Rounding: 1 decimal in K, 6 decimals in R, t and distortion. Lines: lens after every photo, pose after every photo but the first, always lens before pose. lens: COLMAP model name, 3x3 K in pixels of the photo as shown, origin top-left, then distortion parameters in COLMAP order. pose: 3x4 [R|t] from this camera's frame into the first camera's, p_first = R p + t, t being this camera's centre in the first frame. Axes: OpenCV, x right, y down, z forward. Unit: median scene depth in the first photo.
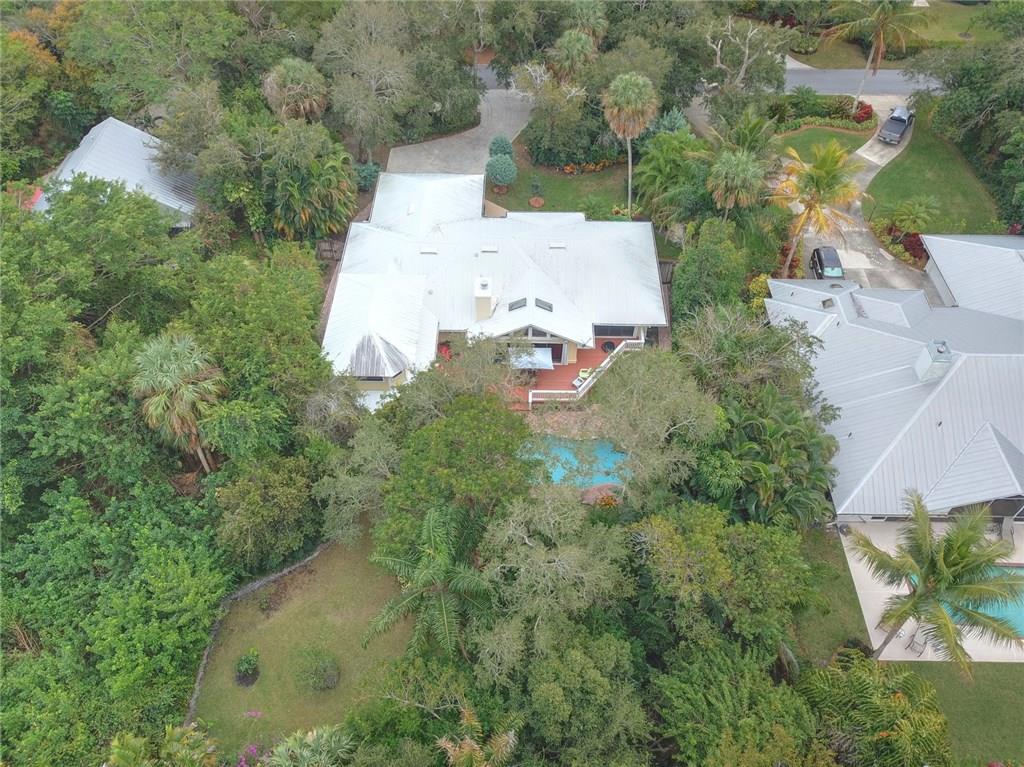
lens RADIAL K [[764.3, 0, 512.0], [0, 764.3, 383.5], [0, 0, 1]] dist [0.049409, -0.049189]
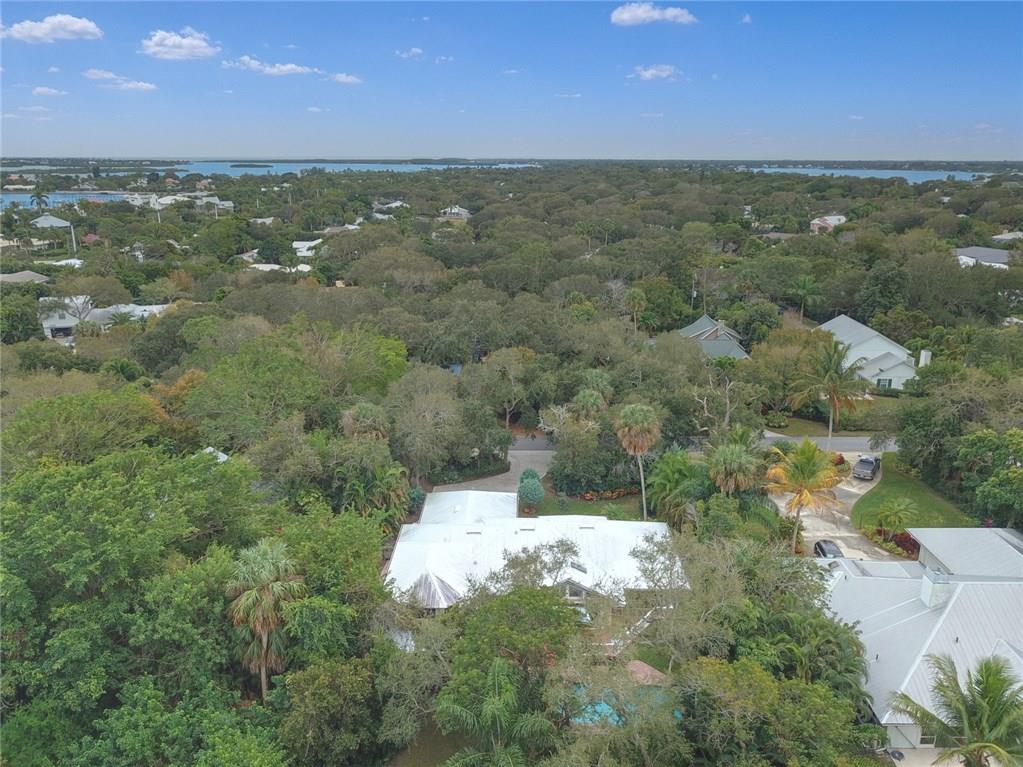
lens RADIAL K [[763.6, 0, 511.5], [0, 763.6, 383.5], [0, 0, 1]] dist [0.049409, -0.049189]
pose [[0.999959, -0.006018, -0.006790, -0.039710], [0.001472, 0.846065, -0.533077, 0.226804], [0.008953, 0.533045, 0.846039, -0.074615]]
